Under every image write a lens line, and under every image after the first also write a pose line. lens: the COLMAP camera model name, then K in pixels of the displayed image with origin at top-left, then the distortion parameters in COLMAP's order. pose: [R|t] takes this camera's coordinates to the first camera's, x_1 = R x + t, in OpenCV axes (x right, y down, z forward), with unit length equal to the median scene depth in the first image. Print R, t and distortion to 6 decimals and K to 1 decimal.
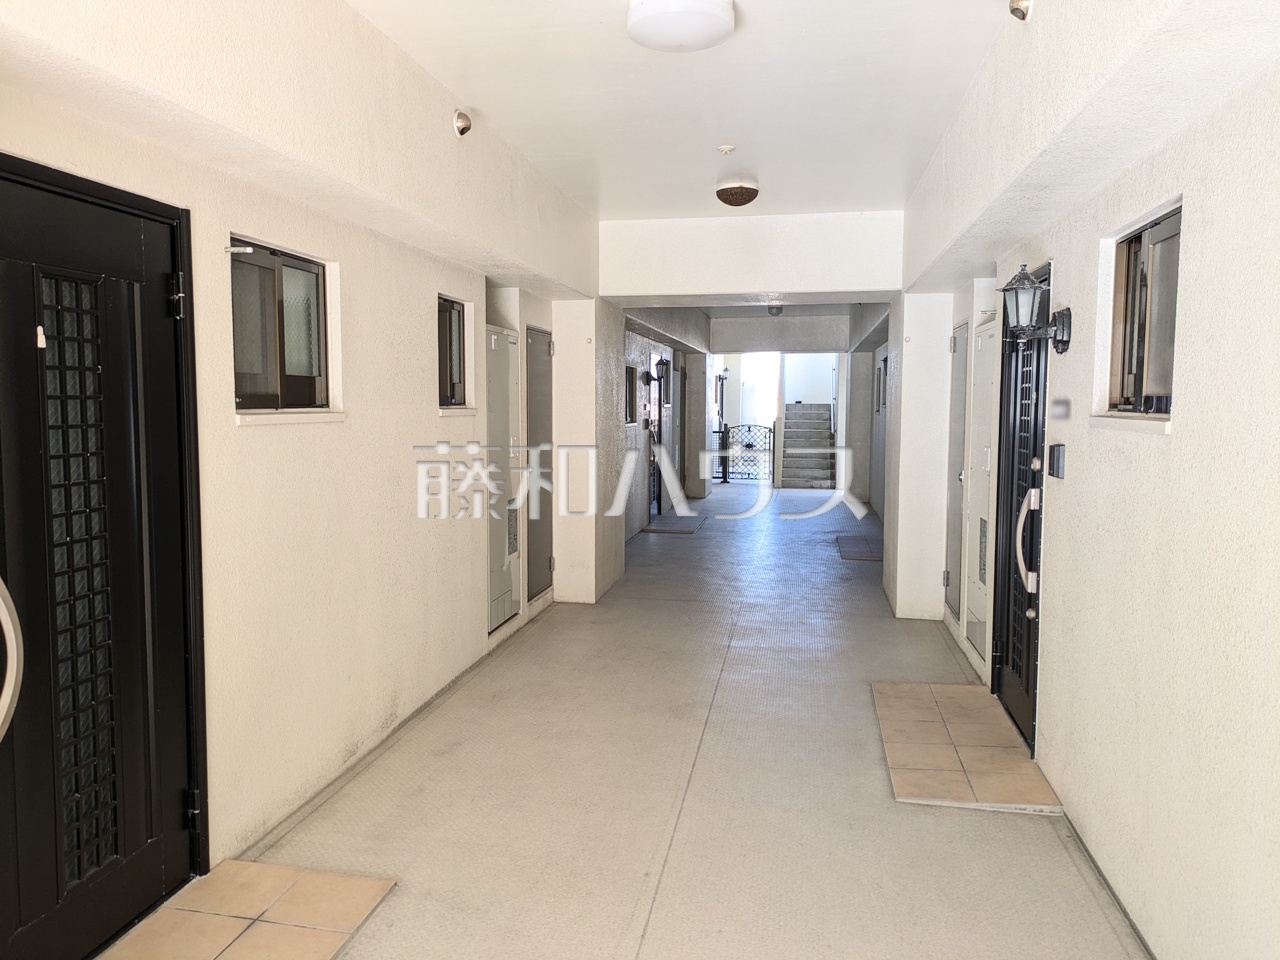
lens RADIAL K [[921.2, 0, 635.2], [0, 921.2, 469.3], [0, 0, 1]] dist [0.085429, -0.098621]
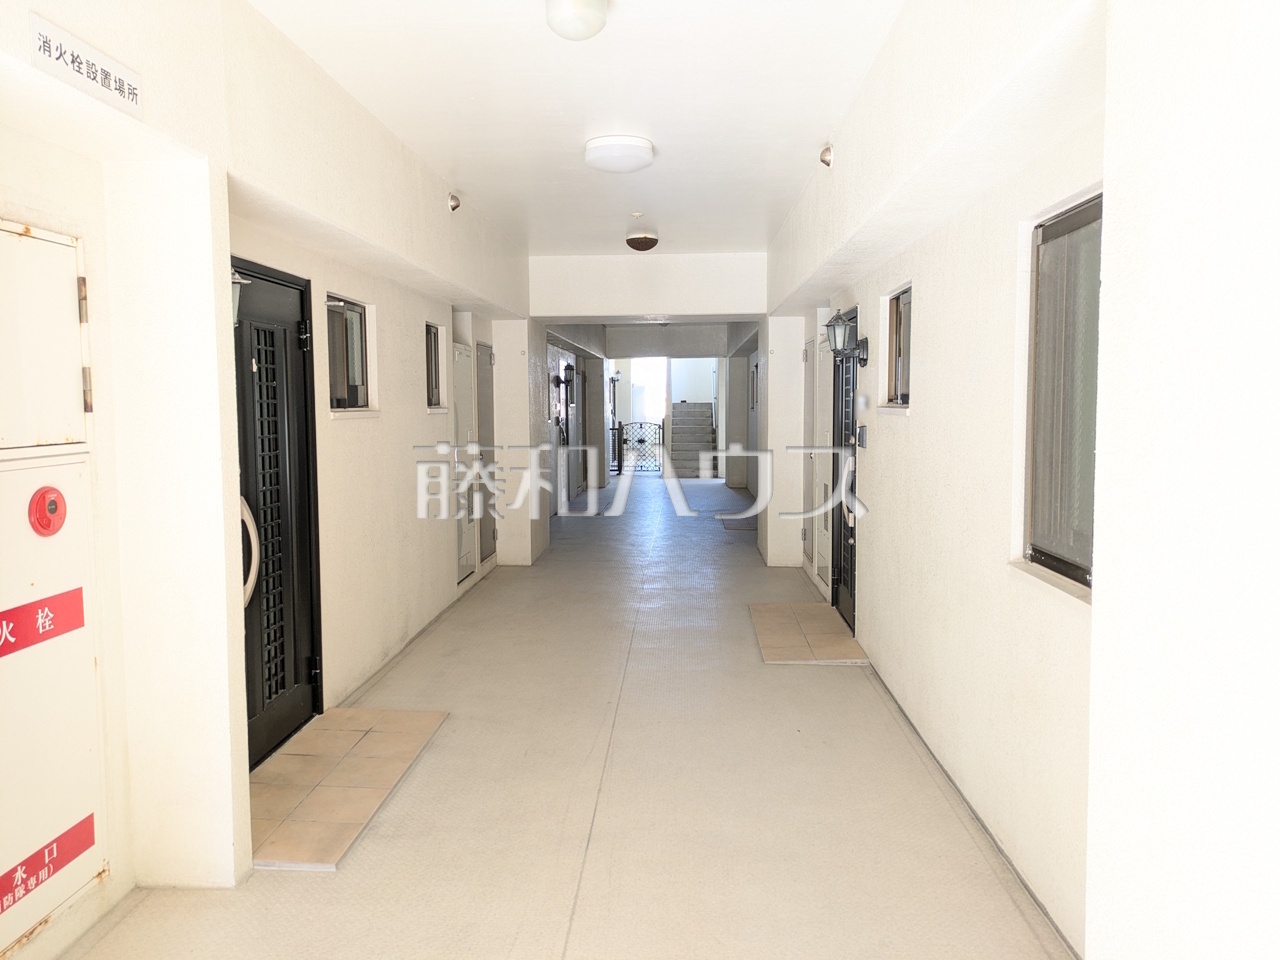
lens RADIAL K [[921.2, 0, 635.2], [0, 921.2, 469.3], [0, 0, 1]] dist [0.085429, -0.098621]
pose [[0.991841, -0.020093, 0.125891, -0.081140], [0.020180, 0.999796, 0.000589, 0.026192], [-0.125878, 0.001956, 0.992044, -0.336828]]
